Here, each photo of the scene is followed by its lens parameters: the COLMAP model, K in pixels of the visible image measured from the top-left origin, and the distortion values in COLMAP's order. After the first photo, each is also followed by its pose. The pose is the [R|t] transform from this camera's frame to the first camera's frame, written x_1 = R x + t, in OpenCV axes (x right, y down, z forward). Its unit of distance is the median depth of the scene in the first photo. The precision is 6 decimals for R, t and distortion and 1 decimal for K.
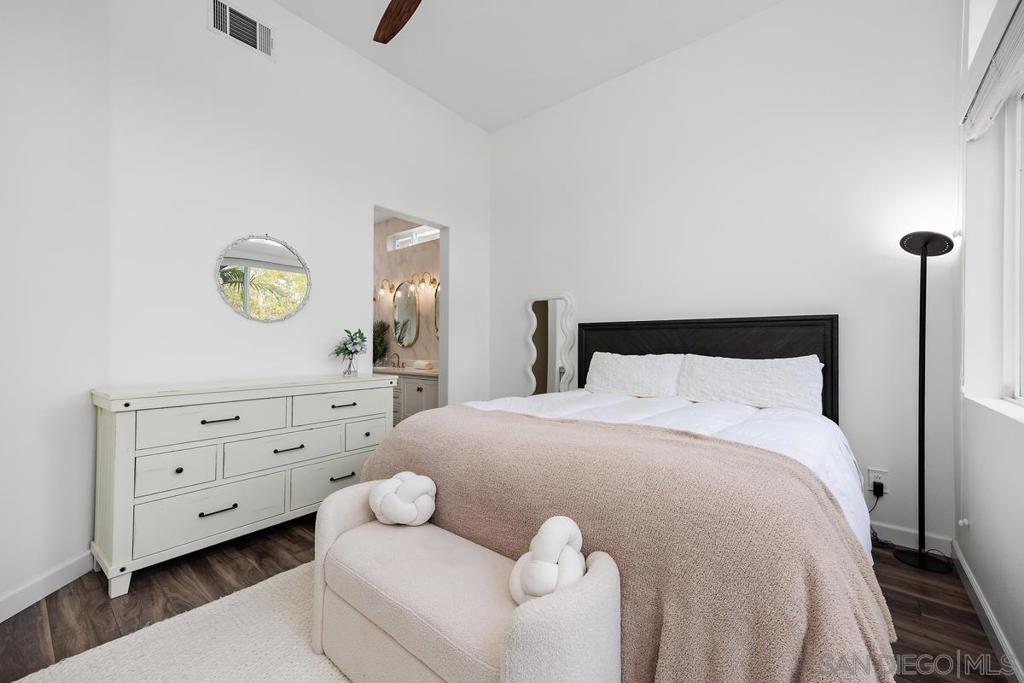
lens RADIAL K [[410.9, 0, 515.7], [0, 410.9, 343.6], [0, 0, 1]] dist [-0.000349, 0.000016]
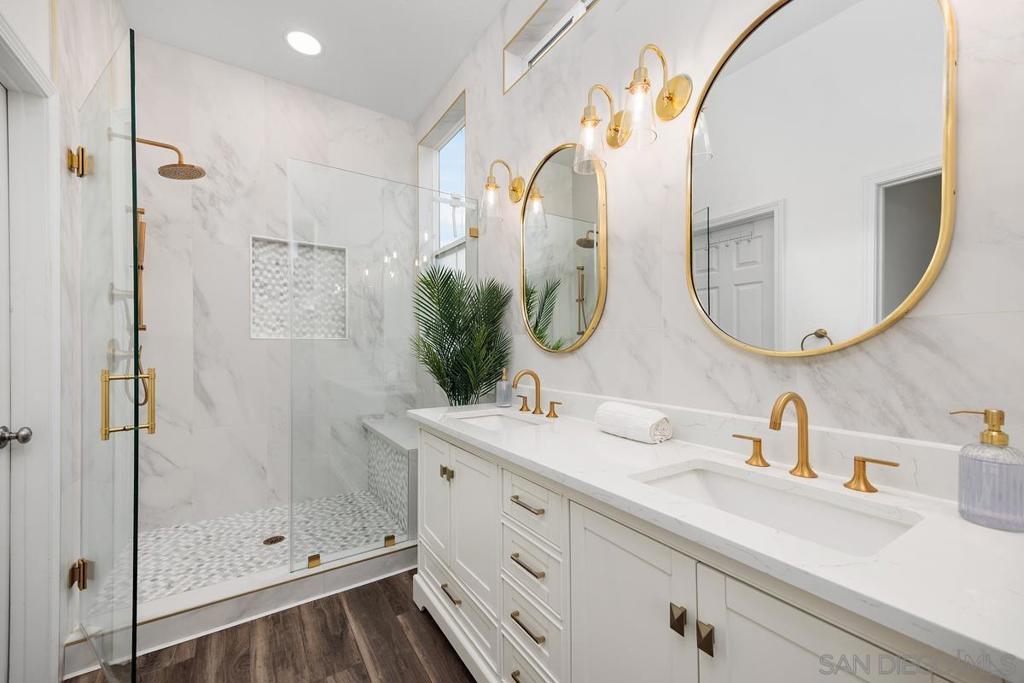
lens RADIAL K [[410.9, 0, 510.9], [0, 410.9, 348.7], [0, 0, 1]] dist [-0.000349, 0.000016]
pose [[0.953563, -0.007960, -0.301089, -0.207368], [0.008717, 0.999961, 0.001172, 0.005448], [0.301069, -0.003742, 0.953595, 0.681974]]
